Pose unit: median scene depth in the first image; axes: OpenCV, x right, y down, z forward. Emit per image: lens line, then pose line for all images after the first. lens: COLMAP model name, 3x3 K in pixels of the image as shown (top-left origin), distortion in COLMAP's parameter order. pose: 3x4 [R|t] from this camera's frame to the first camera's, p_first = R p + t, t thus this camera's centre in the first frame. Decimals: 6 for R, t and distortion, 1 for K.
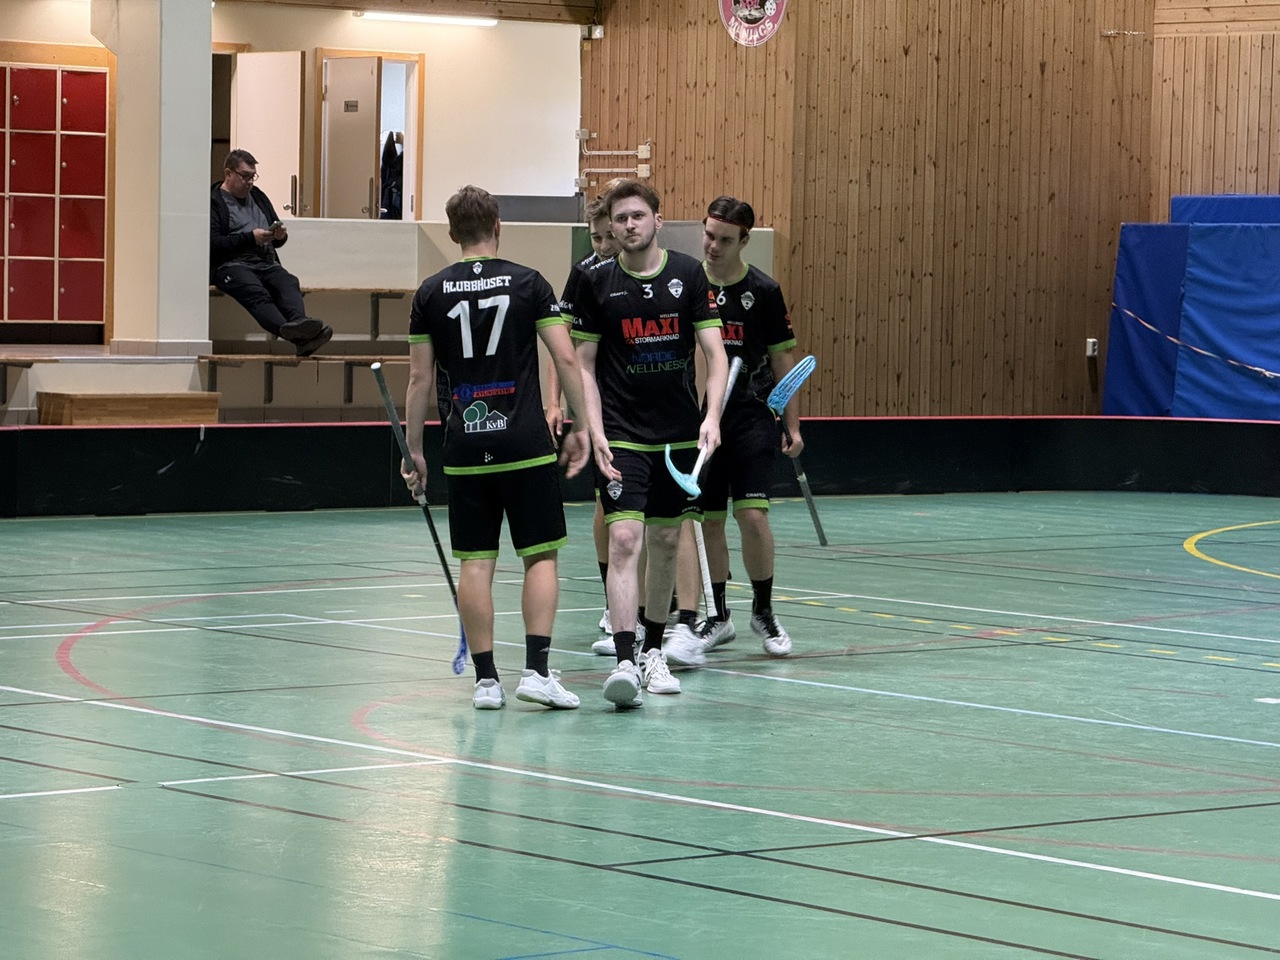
lens RADIAL K [[4524.0, 0, 633.8], [0, 4524.0, 480.8], [0, 0, 1]] dist [0.273595, 0.000000]
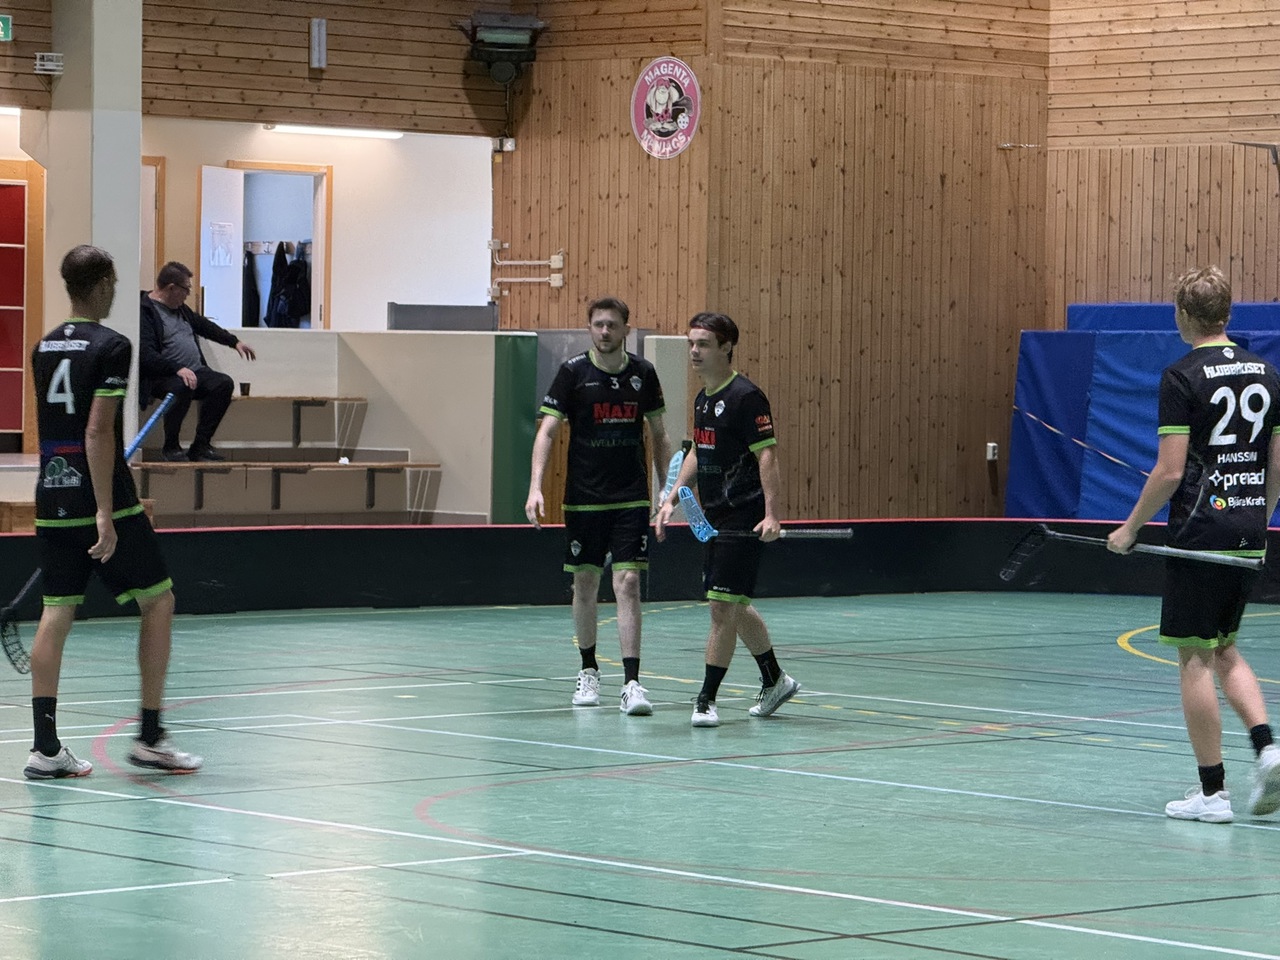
lens RADIAL K [[4524.0, 0, 632.1], [0, 4524.0, 493.4], [0, 0, 1]] dist [0.273595, 0.000000]
pose [[0.998700, -0.004971, 0.050734, -0.032774], [0.006012, 0.999774, -0.020393, 0.000434], [-0.050621, 0.020672, 0.998504, -0.017600]]
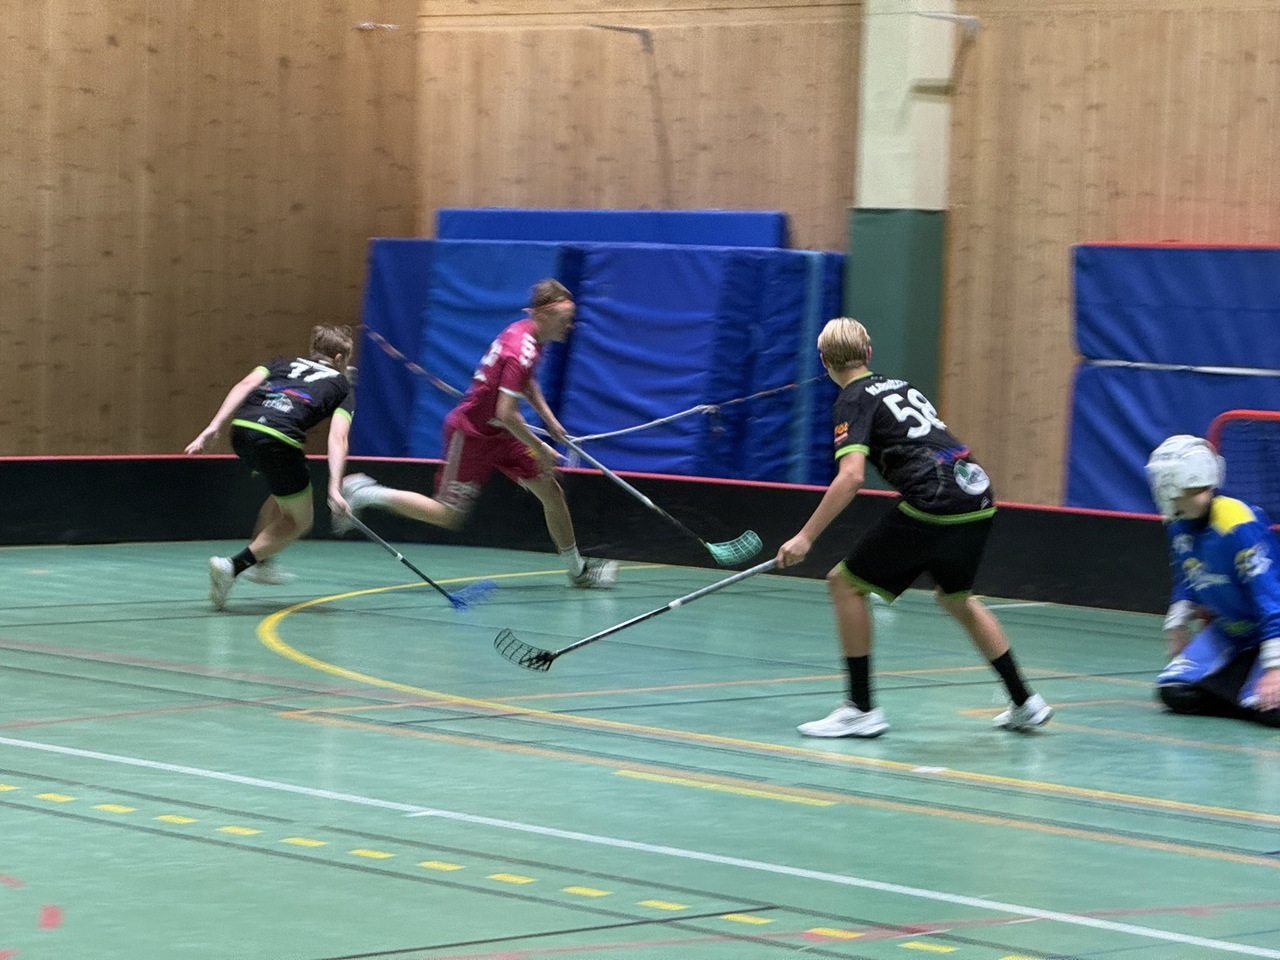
lens RADIAL K [[4524.0, 0, 647.2], [0, 4524.0, 482.1], [0, 0, 1]] dist [0.273595, 0.000000]
pose [[0.998885, 0.004515, 0.046988, 0.120990], [-0.004528, 0.999990, 0.000177, -0.009143], [-0.046987, -0.000390, 0.998895, 0.106769]]
